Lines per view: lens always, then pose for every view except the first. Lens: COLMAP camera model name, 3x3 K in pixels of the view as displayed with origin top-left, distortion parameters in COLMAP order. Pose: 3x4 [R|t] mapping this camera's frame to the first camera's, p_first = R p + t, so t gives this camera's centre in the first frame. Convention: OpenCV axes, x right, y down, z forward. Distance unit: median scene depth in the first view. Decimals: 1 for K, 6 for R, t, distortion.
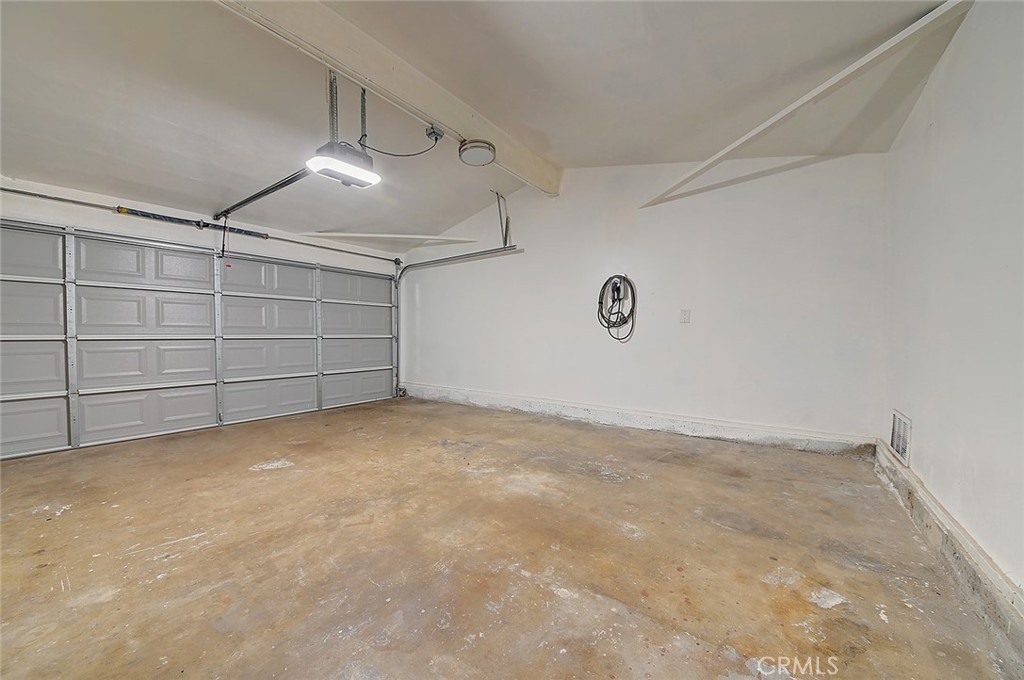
lens RADIAL K [[374.4, 0, 513.2], [0, 374.4, 342.4], [0, 0, 1]] dist [-0.008141, -0.000622]
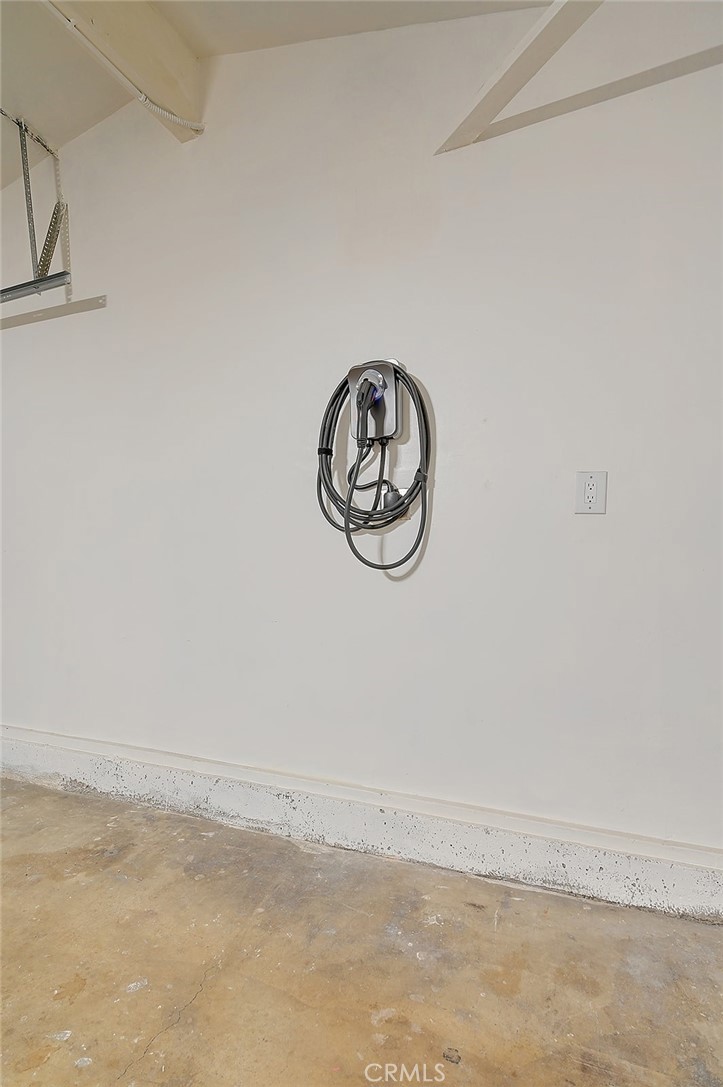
lens RADIAL K [[549.3, 0, 359.9], [0, 549.3, 545.5], [0, 0, 1]] dist [-0.003615, -0.000301]
pose [[0.971350, -0.001685, 0.237647, 0.192535], [0.008602, 0.999569, -0.028071, -0.018534], [-0.237498, 0.029311, 0.970946, 0.689894]]
